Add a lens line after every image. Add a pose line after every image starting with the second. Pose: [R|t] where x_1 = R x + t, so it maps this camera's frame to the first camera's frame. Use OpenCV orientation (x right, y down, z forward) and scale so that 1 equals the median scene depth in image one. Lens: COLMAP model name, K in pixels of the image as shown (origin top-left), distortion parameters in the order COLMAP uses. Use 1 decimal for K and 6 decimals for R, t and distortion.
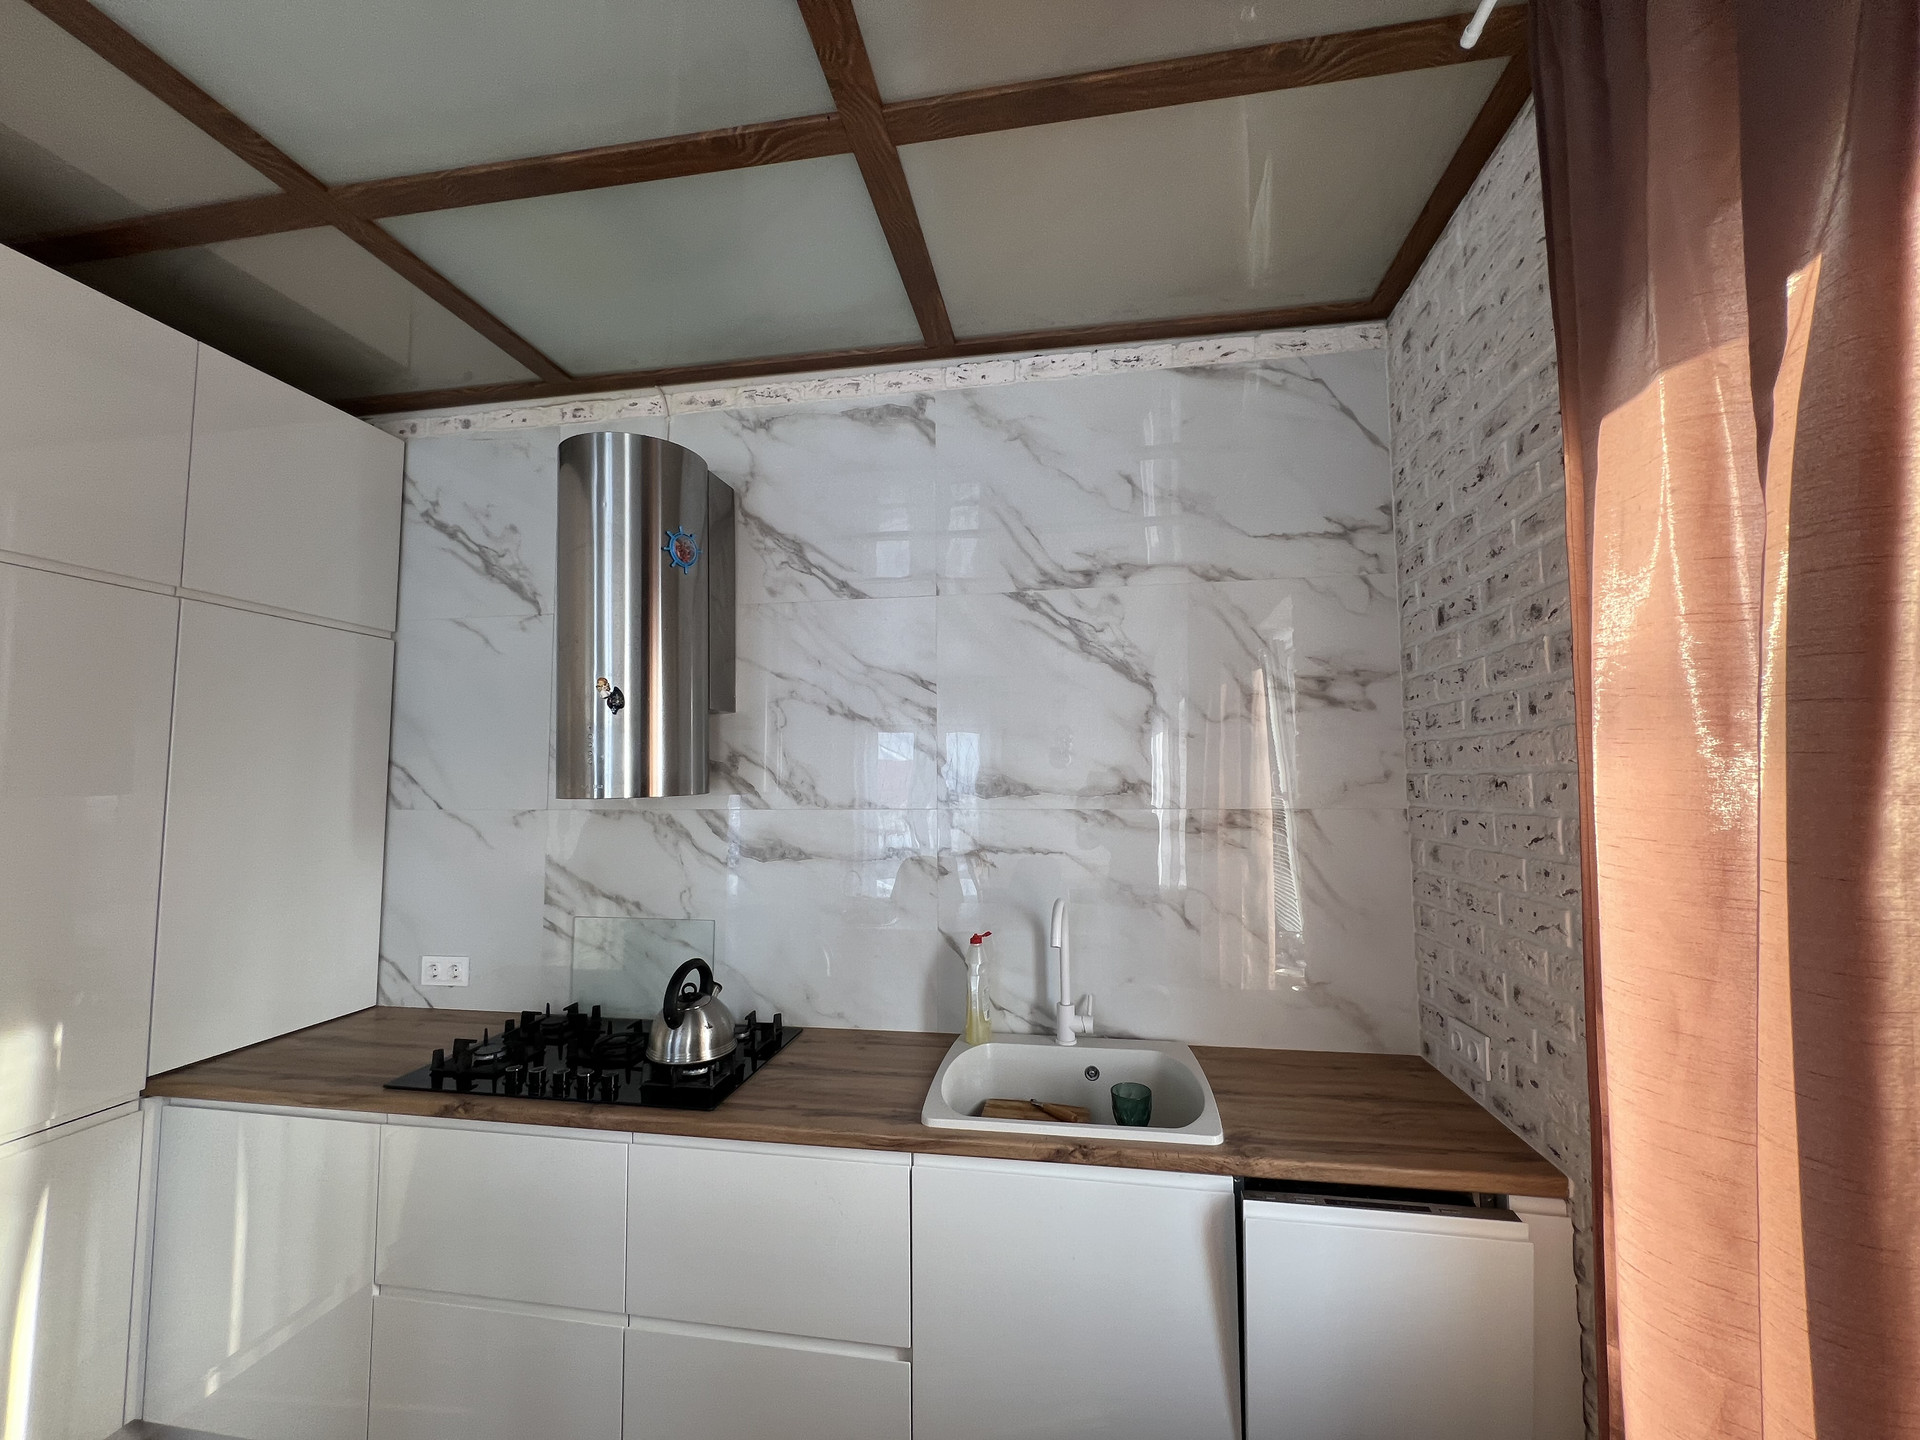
lens RADIAL K [[766.1, 0, 958.8], [0, 766.1, 724.6], [0, 0, 1]] dist [-0.001668, -0.000105]
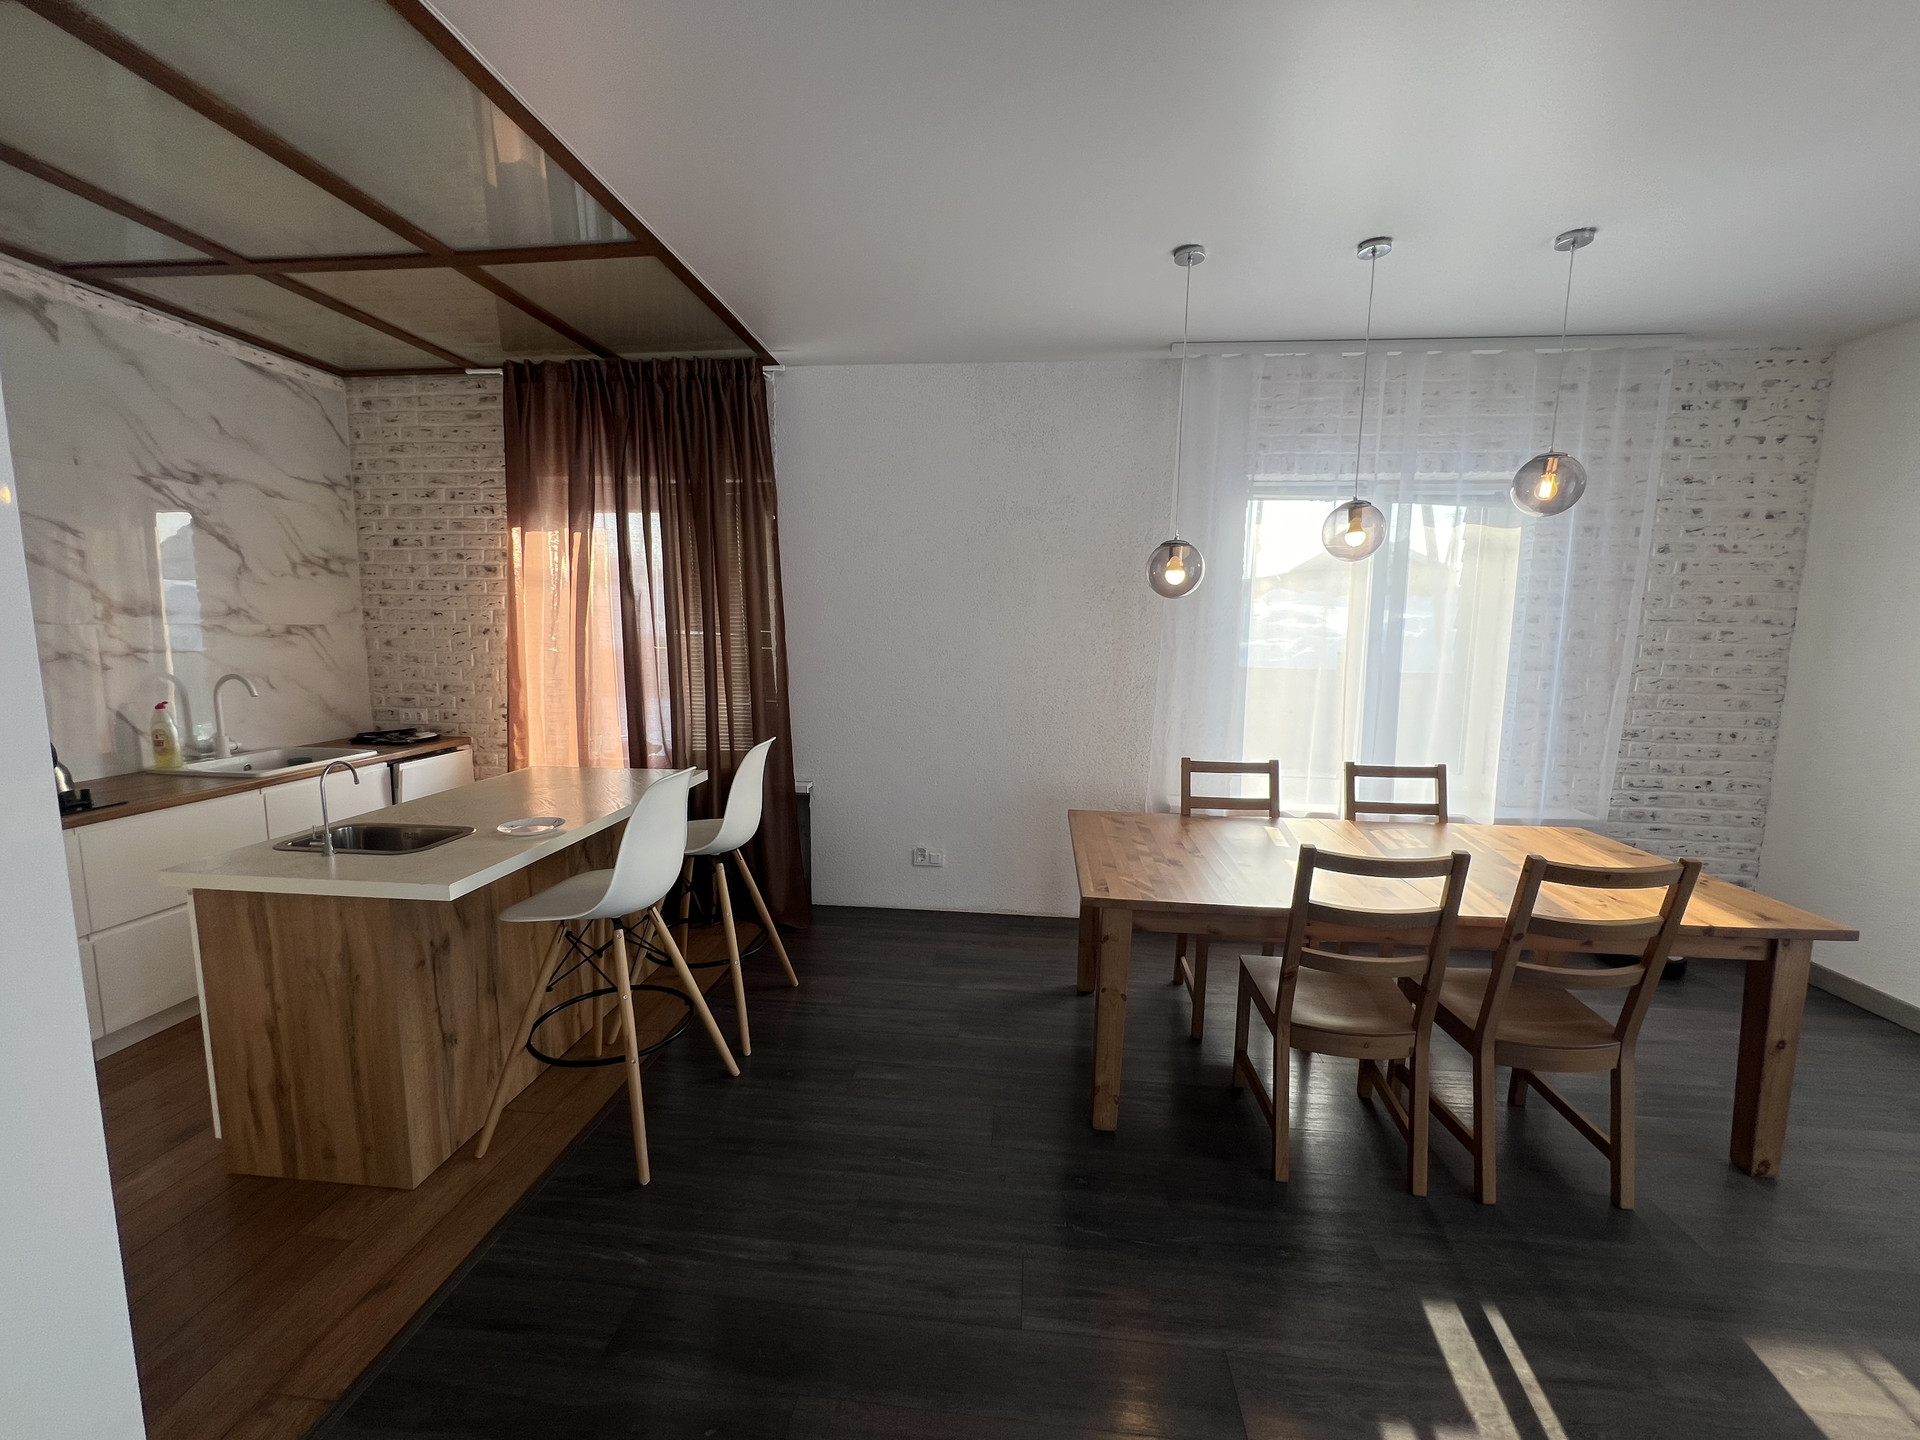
lens RADIAL K [[769.6, 0, 959.2], [0, 769.6, 725.0], [0, 0, 1]] dist [-0.002773, 0.000486]
pose [[-0.062115, -0.124025, 0.990333, -1.549619], [-0.089176, 0.988970, 0.118261, -0.015240], [-0.994077, -0.080969, -0.072490, -0.494205]]
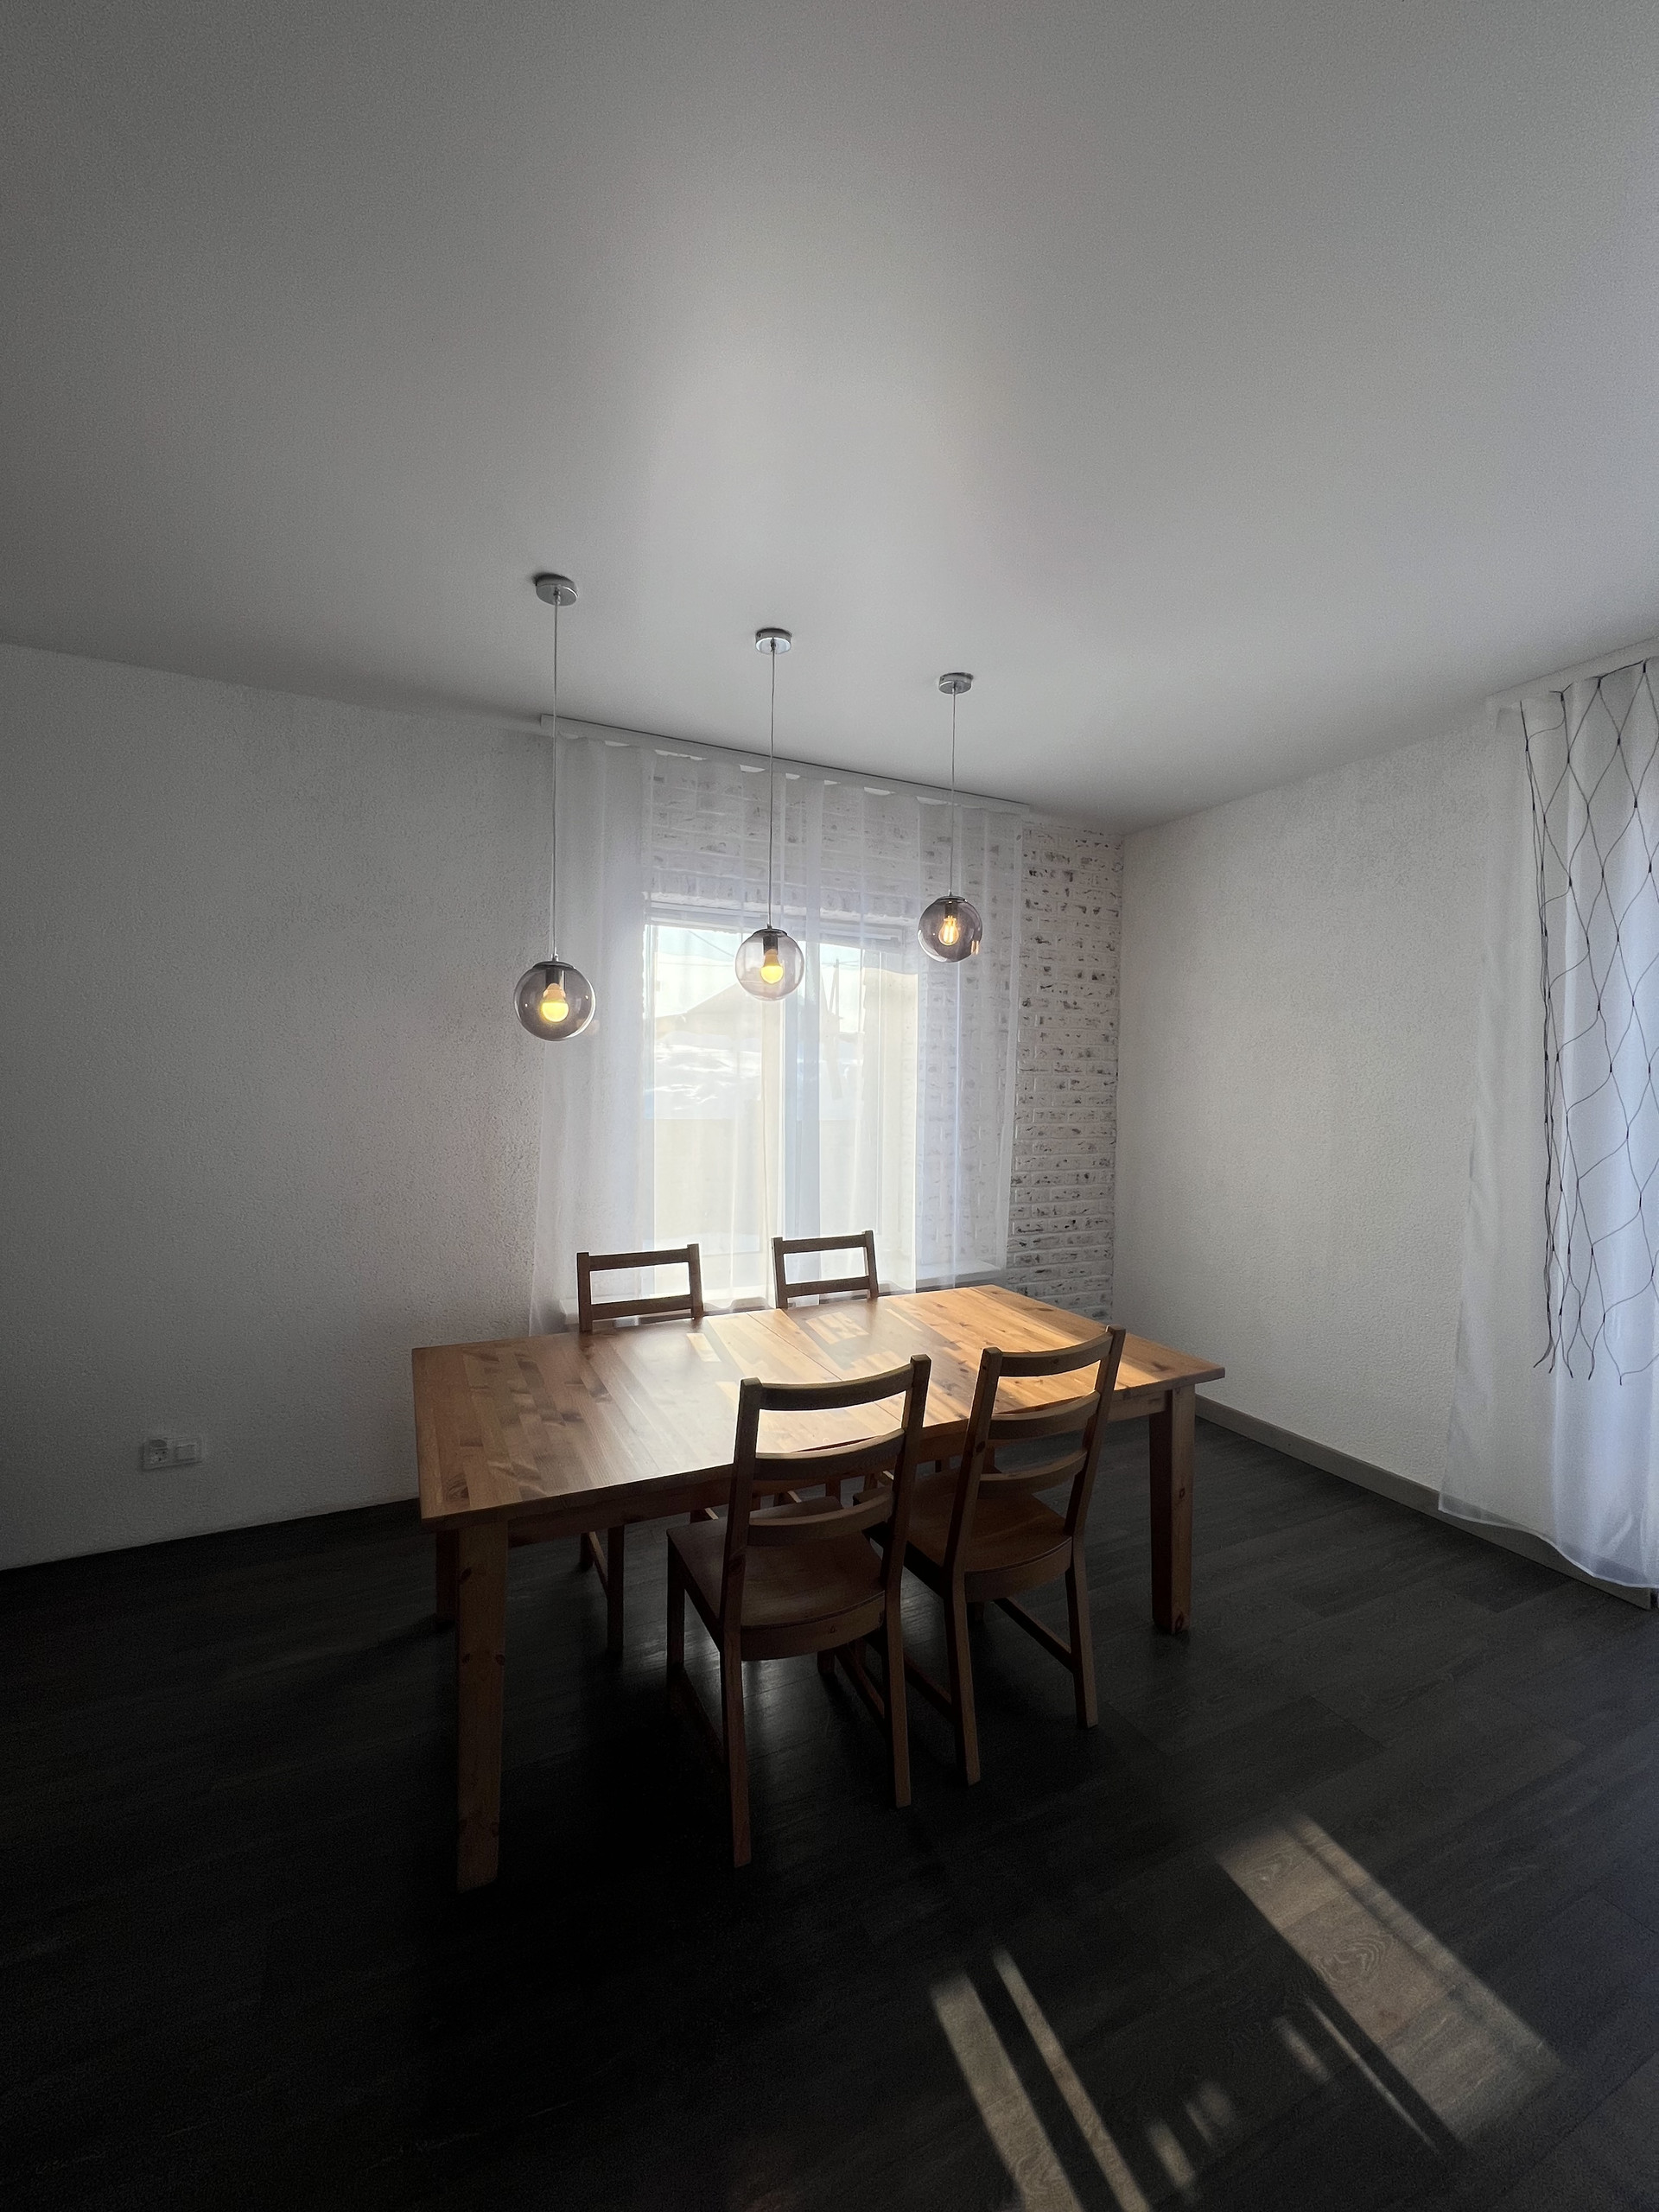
lens RADIAL K [[886.7, 0, 823.0], [0, 886.7, 1105.9], [0, 0, 1]] dist [-0.002773, 0.000486]
pose [[-0.574627, -0.031140, 0.817823, -1.342217], [-0.074336, 0.997131, -0.014264, -0.034222], [-0.815033, -0.068990, -0.575293, -0.578105]]
